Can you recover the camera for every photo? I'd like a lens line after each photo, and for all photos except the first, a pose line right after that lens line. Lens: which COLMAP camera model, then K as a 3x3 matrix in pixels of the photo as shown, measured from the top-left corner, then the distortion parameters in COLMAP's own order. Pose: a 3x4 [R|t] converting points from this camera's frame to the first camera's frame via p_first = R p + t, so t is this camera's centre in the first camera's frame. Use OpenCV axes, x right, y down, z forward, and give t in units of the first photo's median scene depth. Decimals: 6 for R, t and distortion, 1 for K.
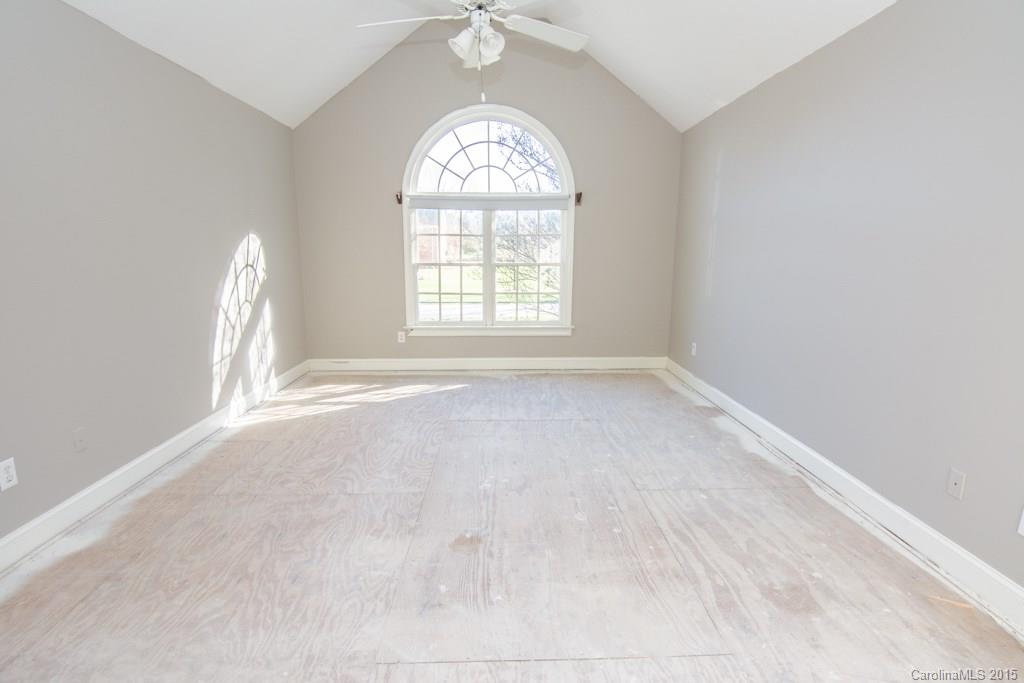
lens RADIAL K [[497.5, 0, 518.3], [0, 497.5, 340.3], [0, 0, 1]] dist [0.001229, -0.001441]
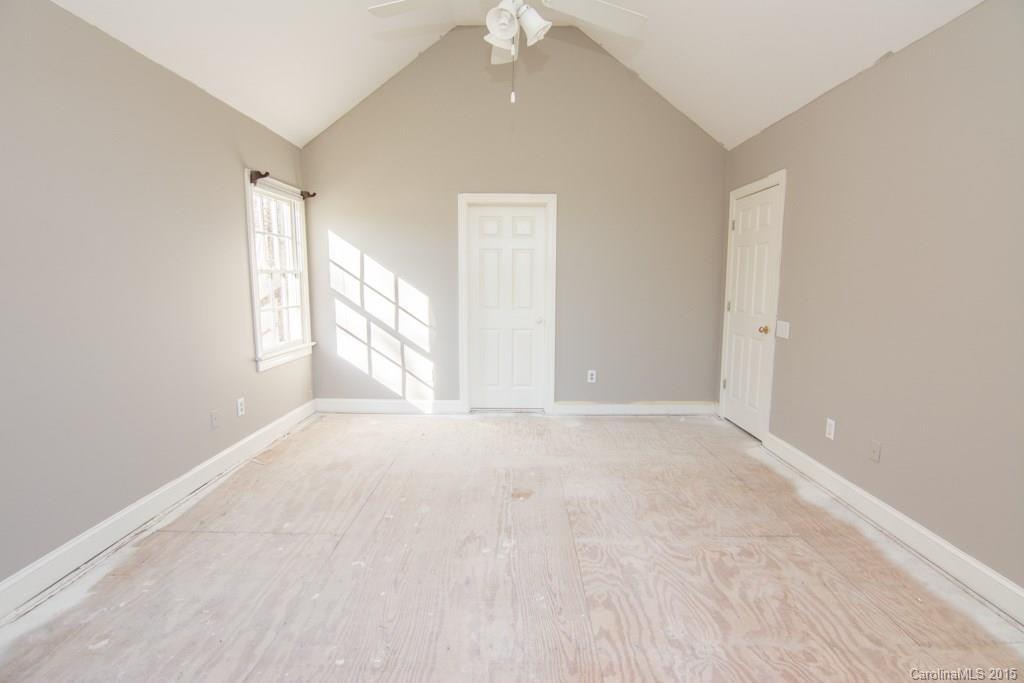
lens RADIAL K [[497.5, 0, 518.3], [0, 497.5, 340.3], [0, 0, 1]] dist [0.001229, -0.001441]
pose [[-0.999248, -0.011925, 0.036886, -0.114179], [-0.000113, 0.952402, 0.304845, -0.327088], [-0.038766, 0.304612, -0.951687, 1.777193]]
